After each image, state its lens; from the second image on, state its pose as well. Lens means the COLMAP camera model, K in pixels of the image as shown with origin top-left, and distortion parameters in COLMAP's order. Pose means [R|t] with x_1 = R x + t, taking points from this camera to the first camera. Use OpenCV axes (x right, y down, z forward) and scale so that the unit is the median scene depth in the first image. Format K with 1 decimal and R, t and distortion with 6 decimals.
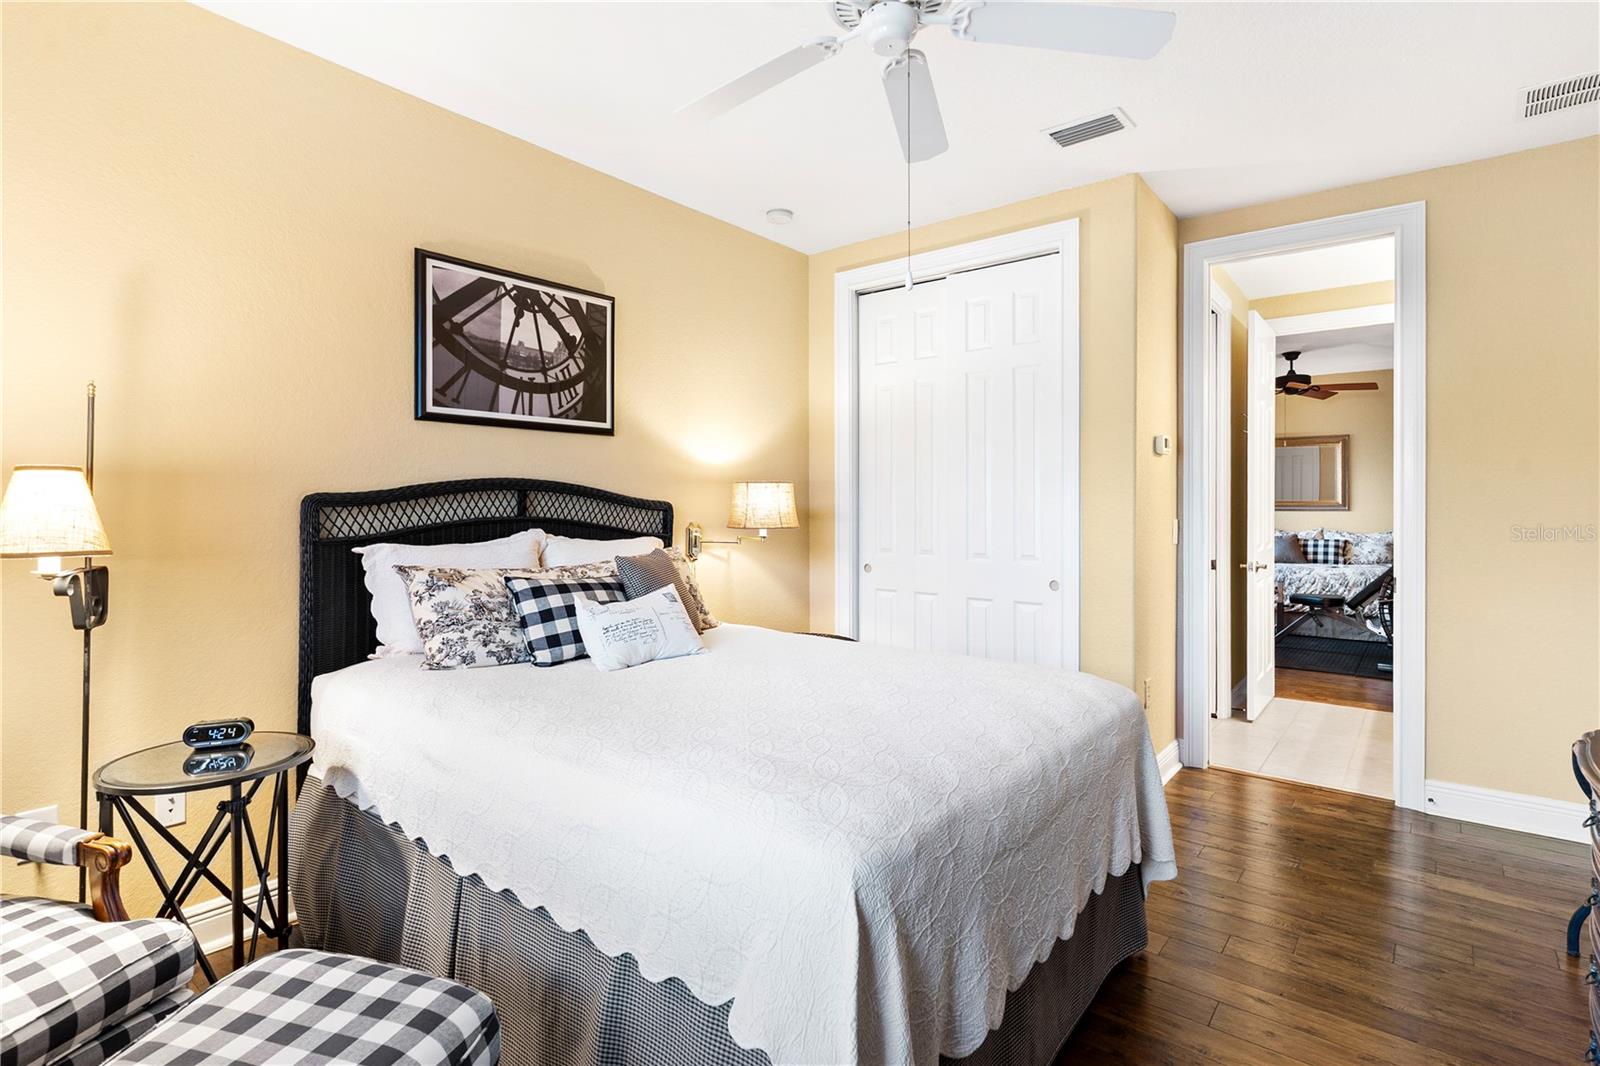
lens RADIAL K [[785.1, 0, 795.4], [0, 785.1, 505.5], [0, 0, 1]] dist [0.002617, 0.000028]
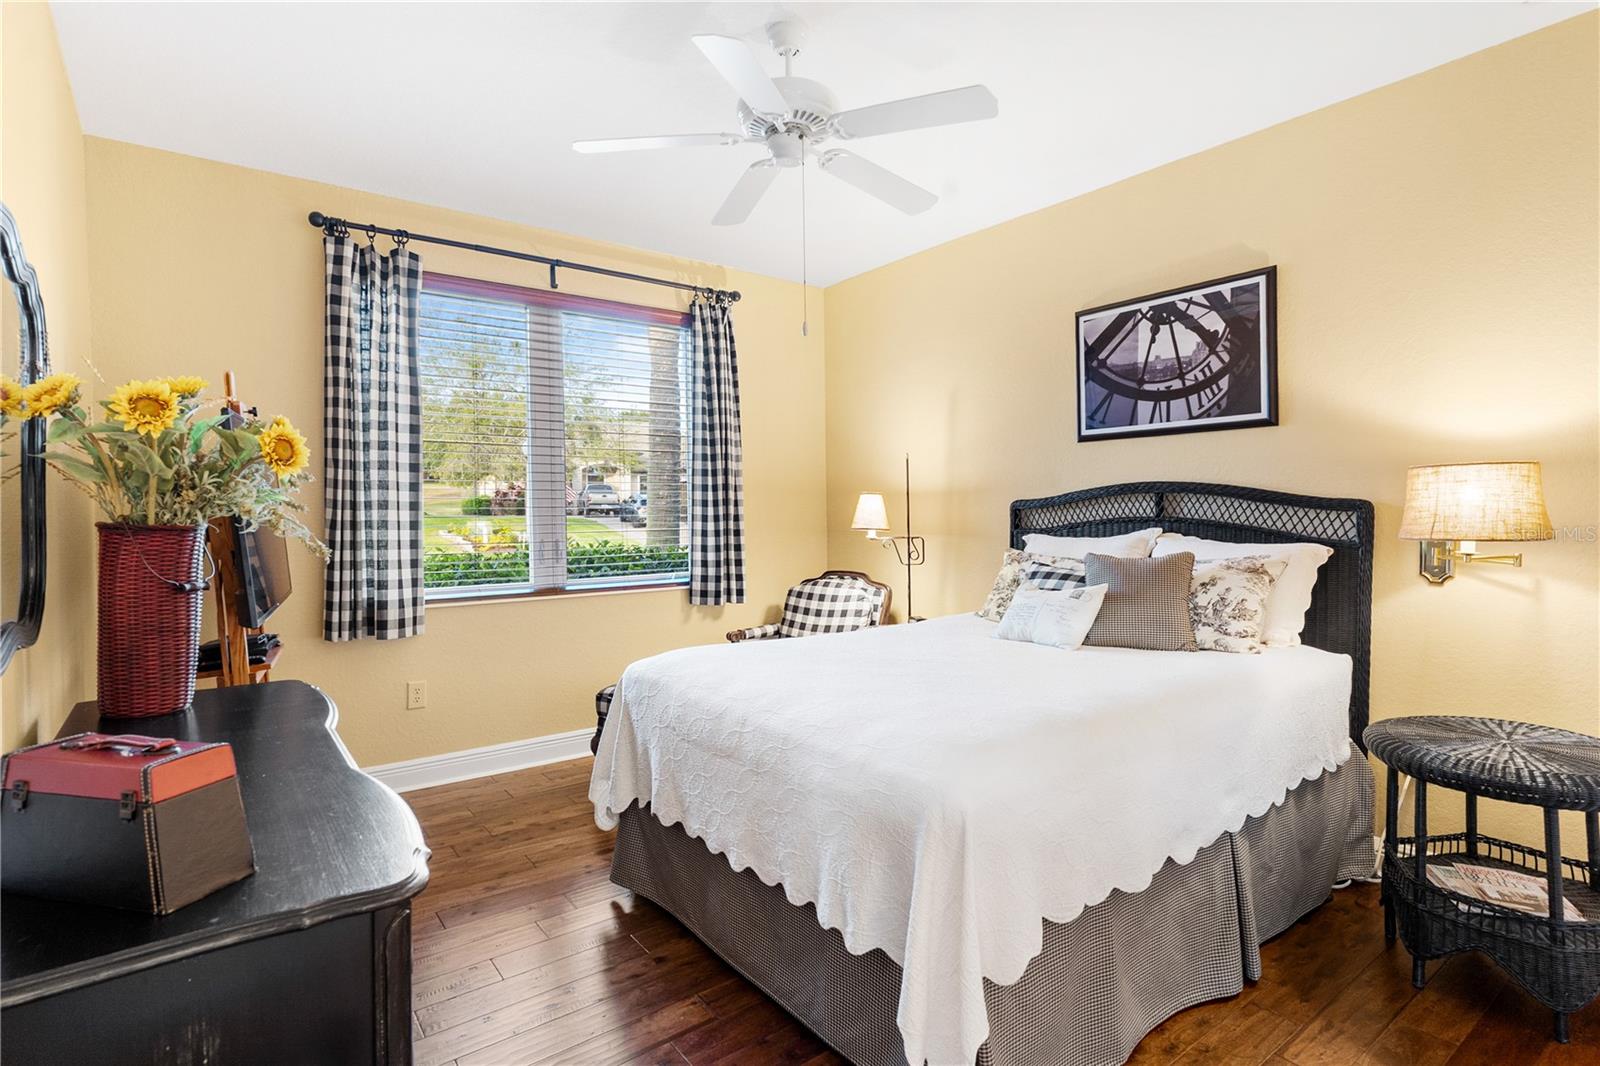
lens RADIAL K [[785.1, 0, 795.4], [0, 785.1, 505.5], [0, 0, 1]] dist [0.002617, 0.000028]
pose [[-0.233714, 0.006311, -0.972285, 0.794356], [0.019506, 0.999808, 0.001800, -0.012702], [0.972110, -0.018545, -0.233792, 0.734833]]
